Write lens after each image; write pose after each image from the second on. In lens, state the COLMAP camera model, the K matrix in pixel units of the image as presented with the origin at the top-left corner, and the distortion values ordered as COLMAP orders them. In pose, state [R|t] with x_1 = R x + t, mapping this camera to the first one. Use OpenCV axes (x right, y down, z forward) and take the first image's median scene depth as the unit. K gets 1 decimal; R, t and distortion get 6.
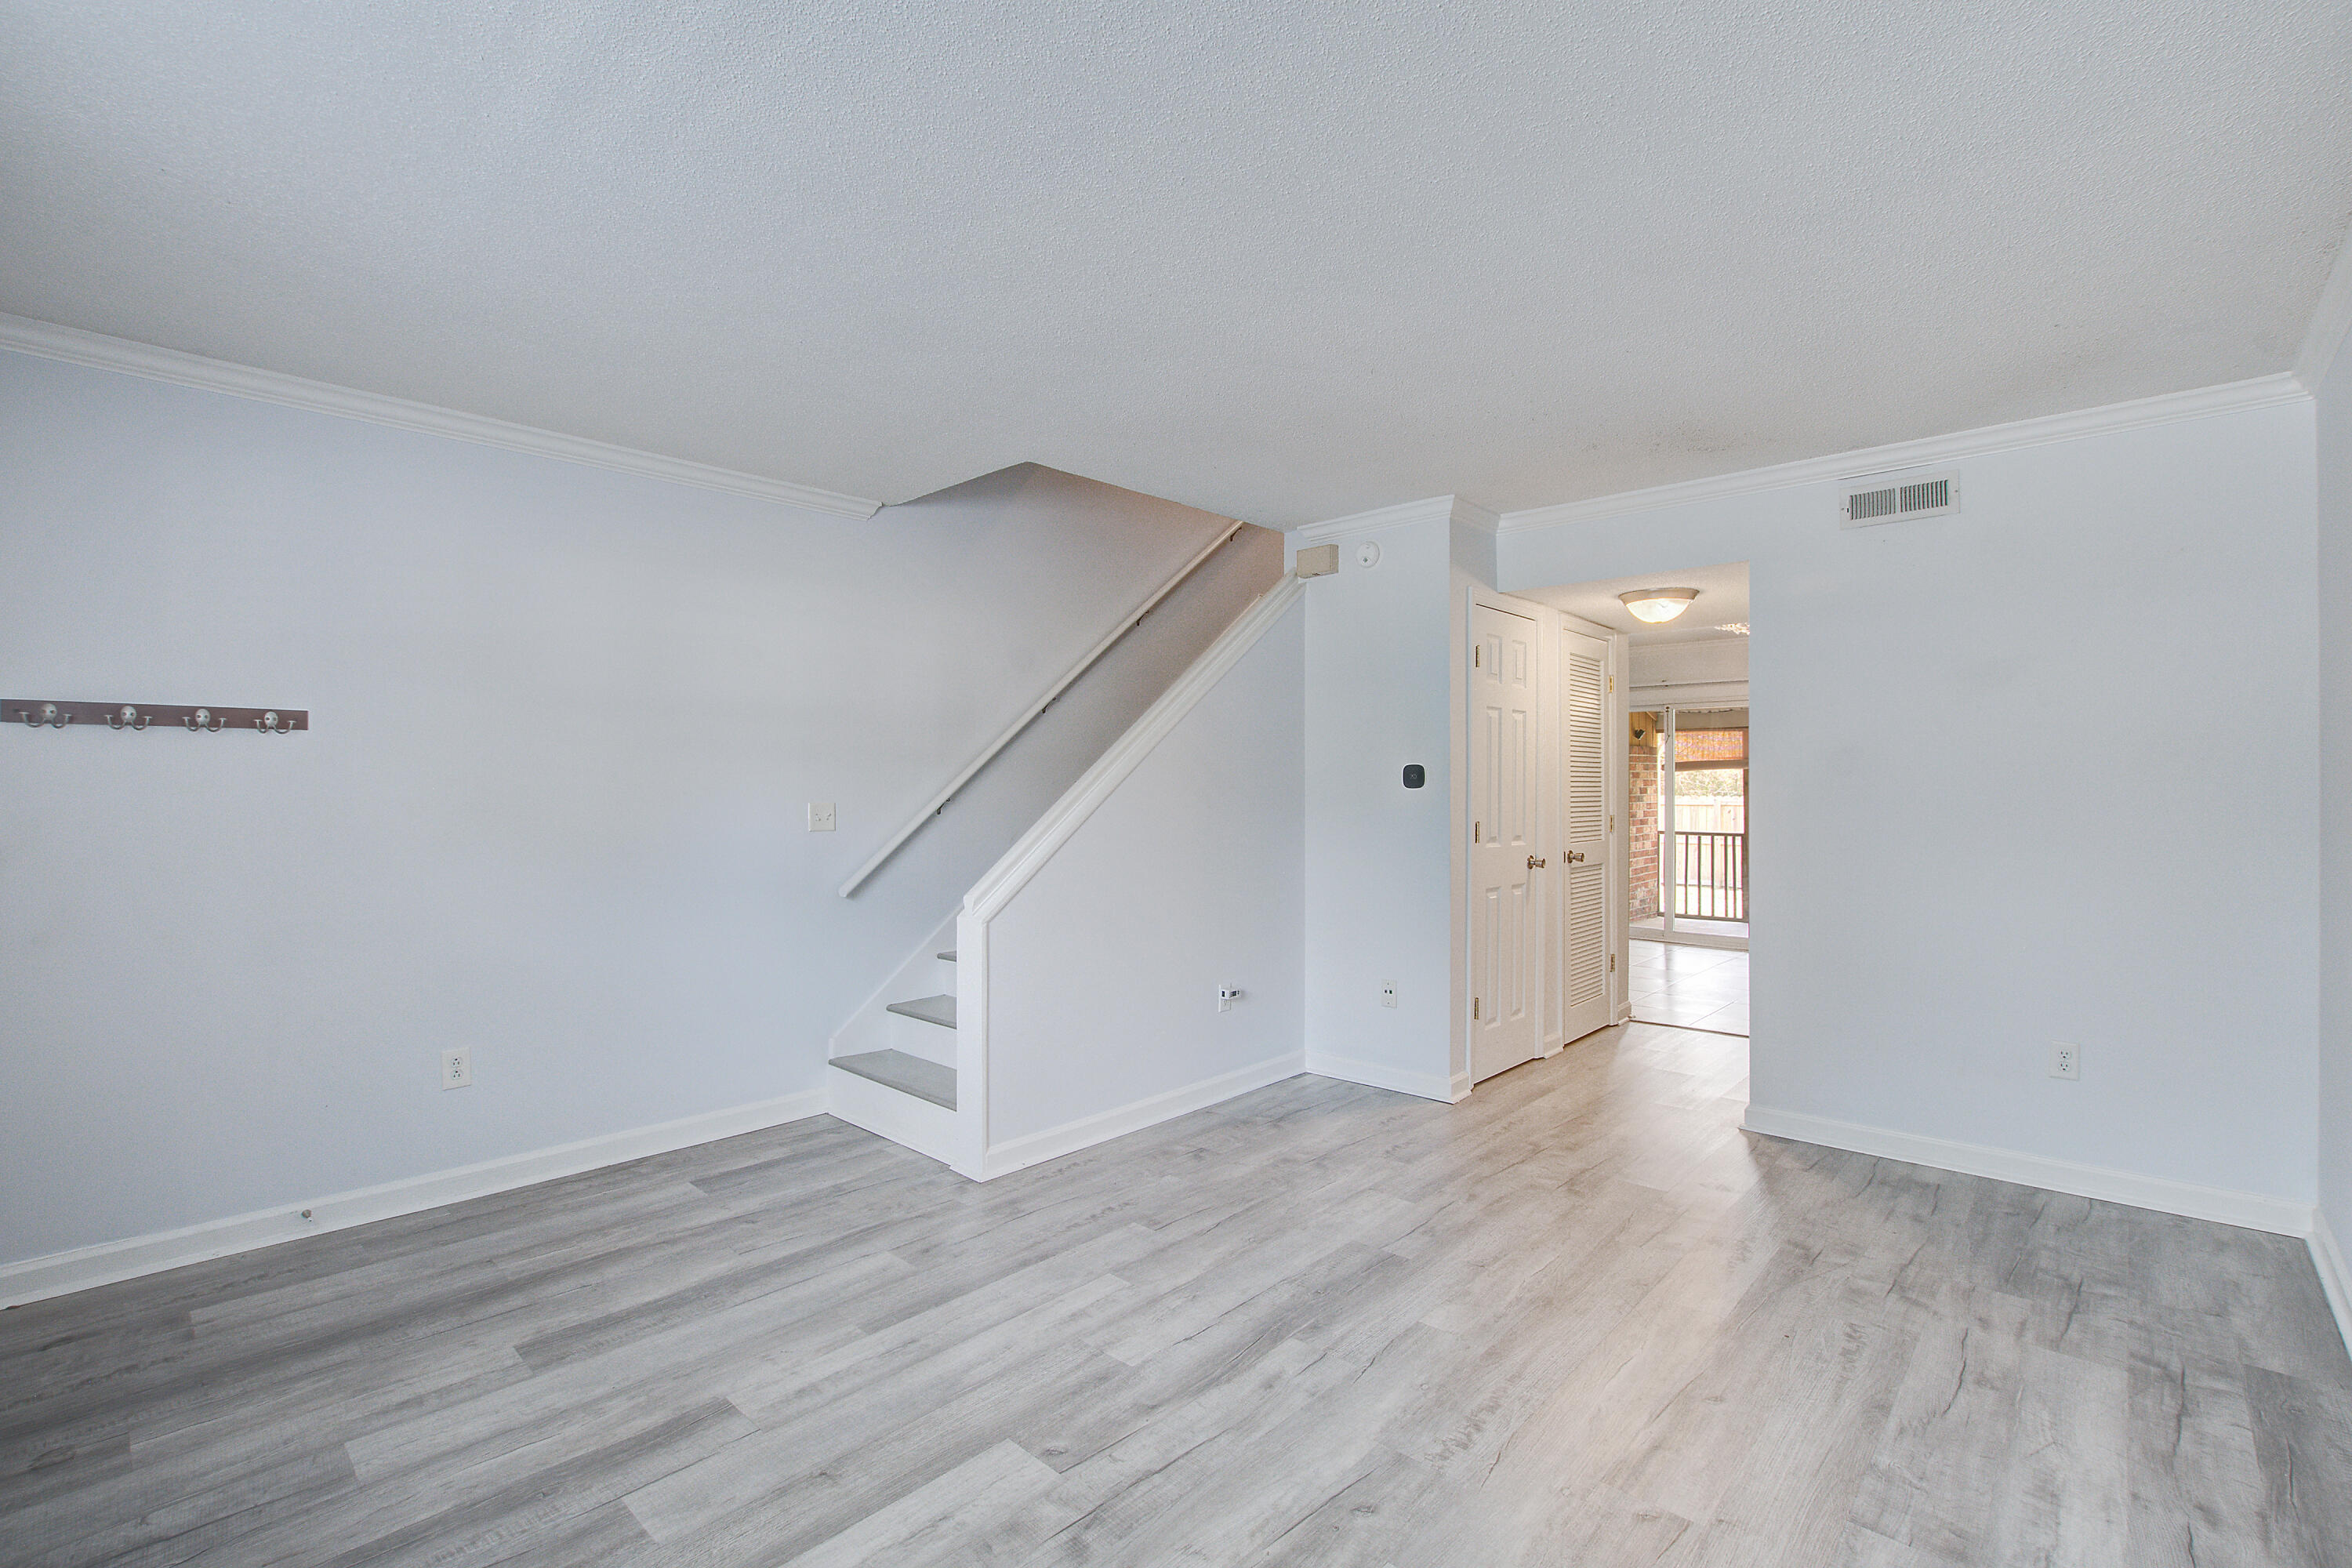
lens RADIAL K [[1025.1, 0, 1176.0], [0, 1025.1, 784.0], [0, 0, 1]] dist [-0.031568, 0.005067]
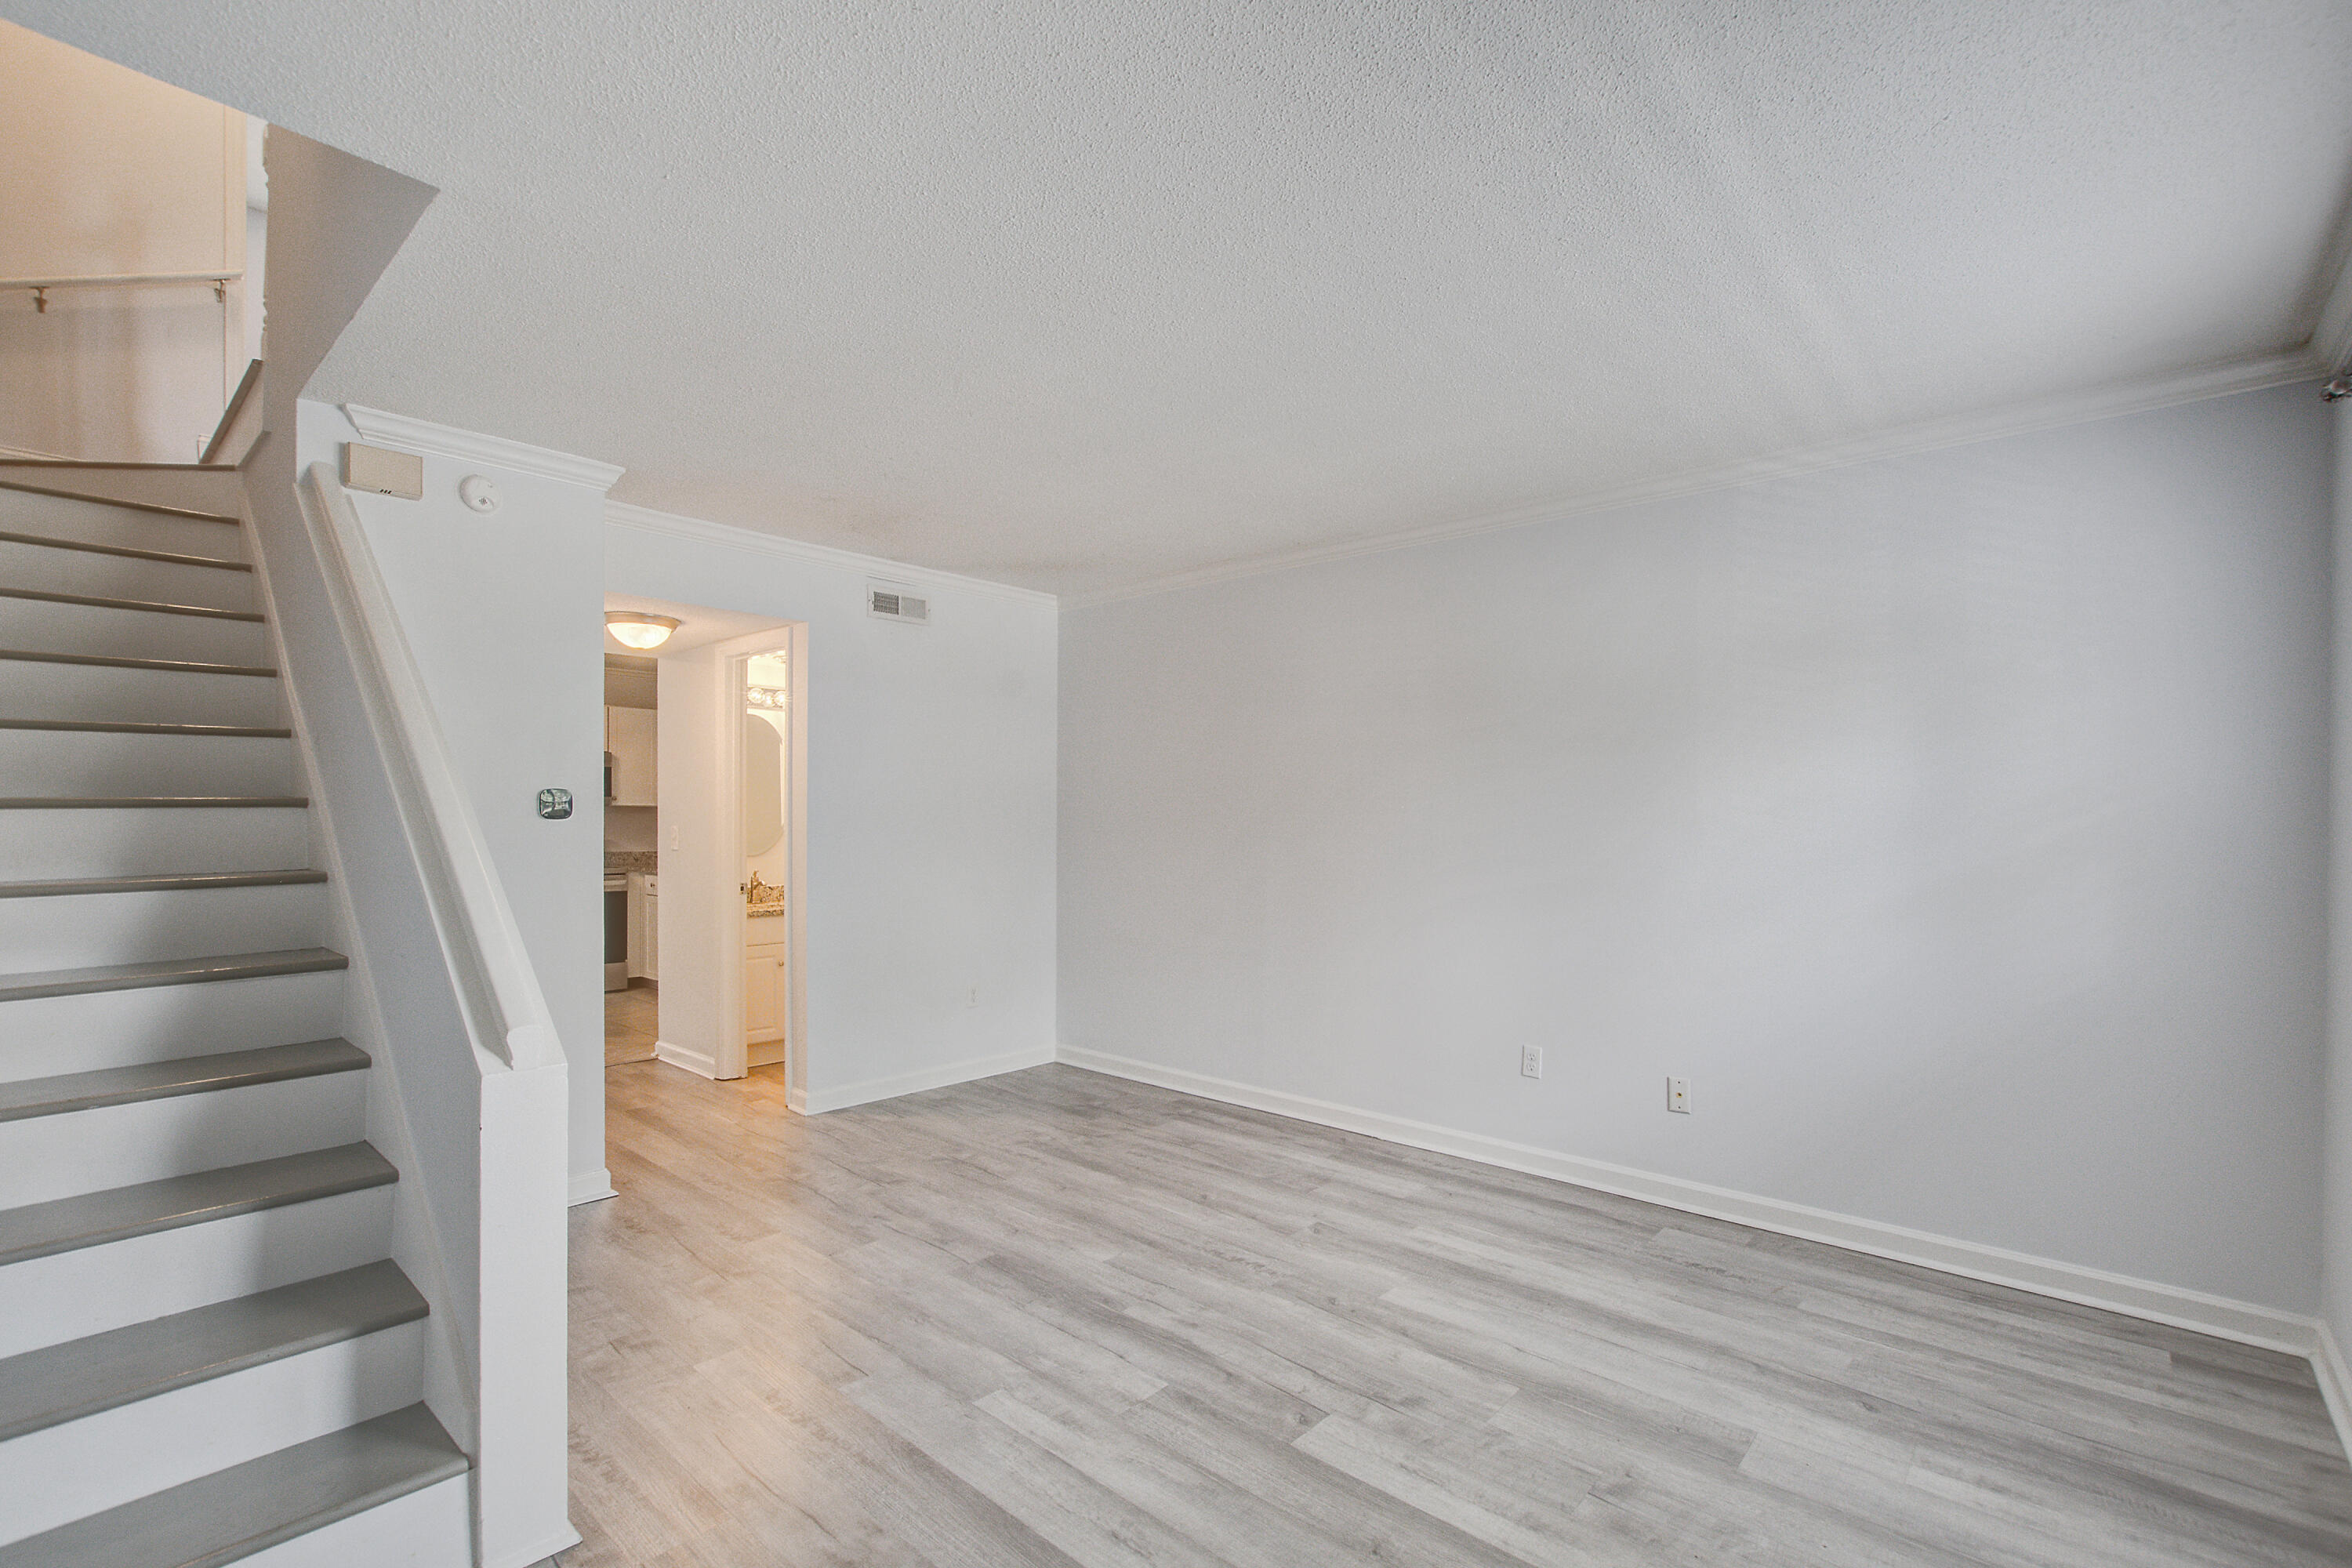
lens RADIAL K [[1059.0, 0, 1143.0], [0, 1059.0, 818.4], [0, 0, 1]] dist [-0.012023, 0.000545]
pose [[-0.000442, 0.002851, 0.999996, -0.988796], [-0.011044, 0.999935, -0.002855, -0.010485], [-0.999939, -0.011045, -0.000411, 0.893035]]
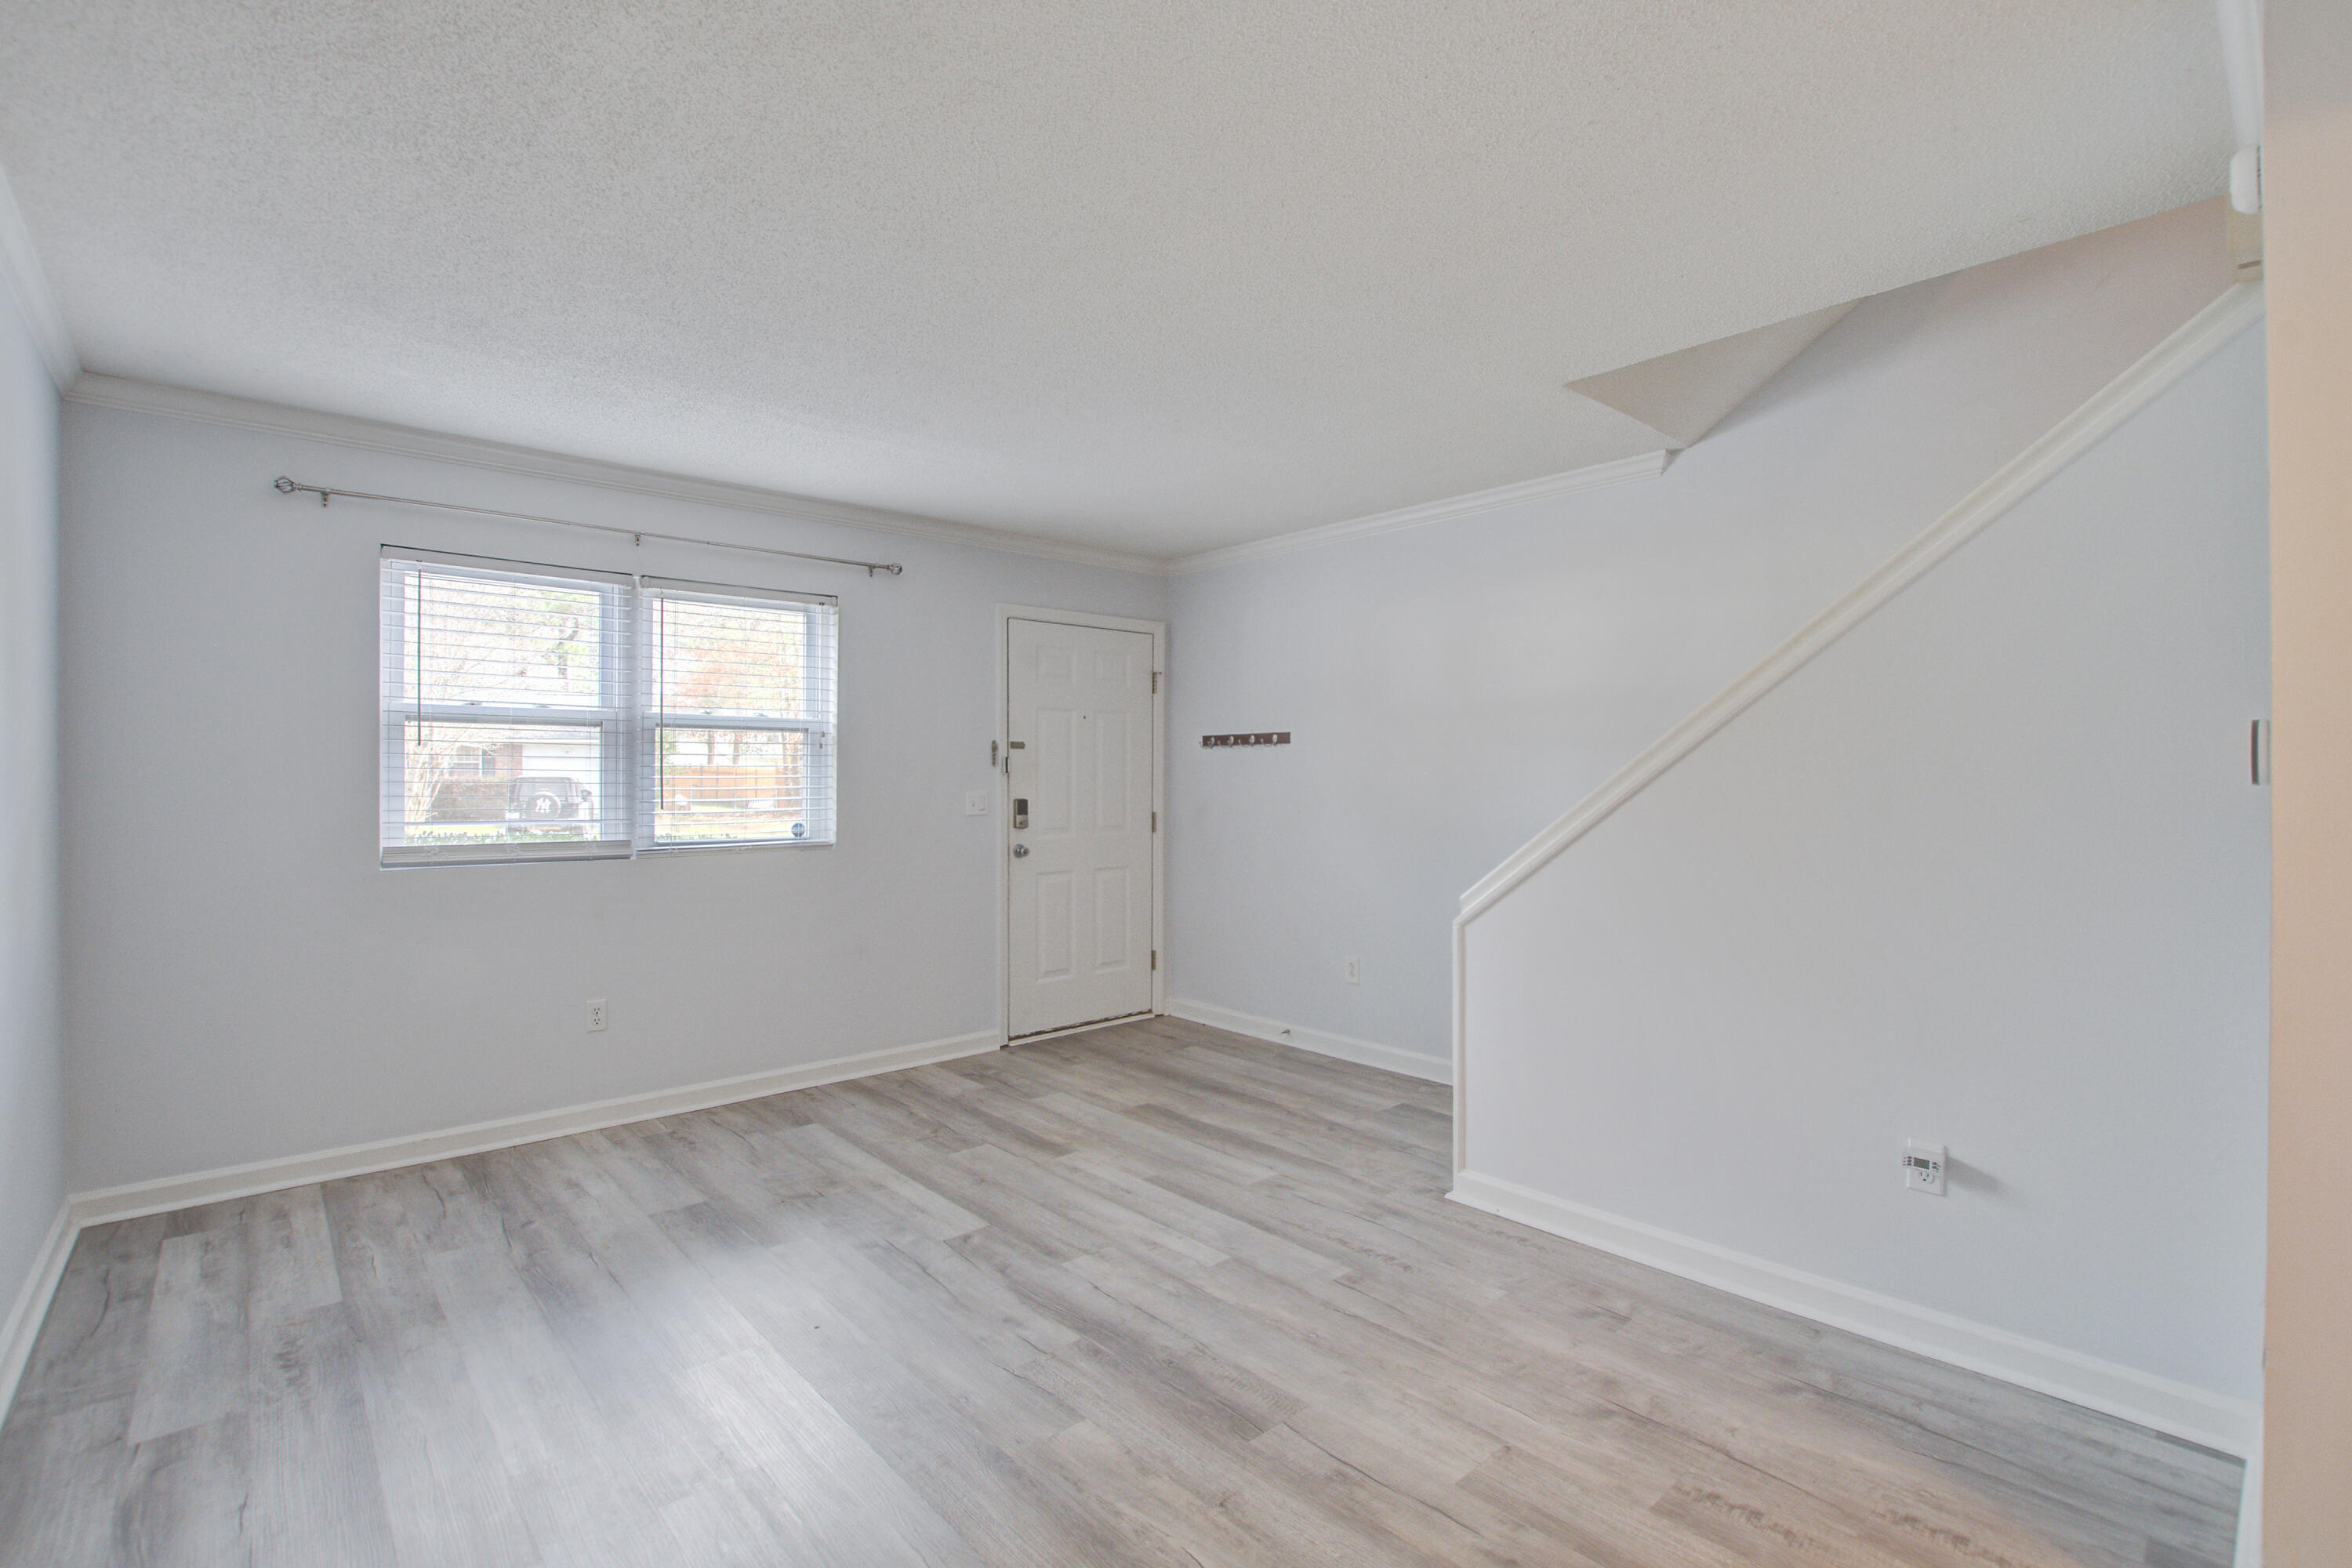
lens RADIAL K [[1058.7, 0, 1194.1], [0, 1058.7, 782.9], [0, 0, 1]] dist [-0.033816, 0.005669]
pose [[-0.066140, 0.006611, -0.997788, 1.018749], [0.005783, 0.999964, 0.006242, -0.000043], [0.997794, -0.005358, -0.066176, 1.072556]]
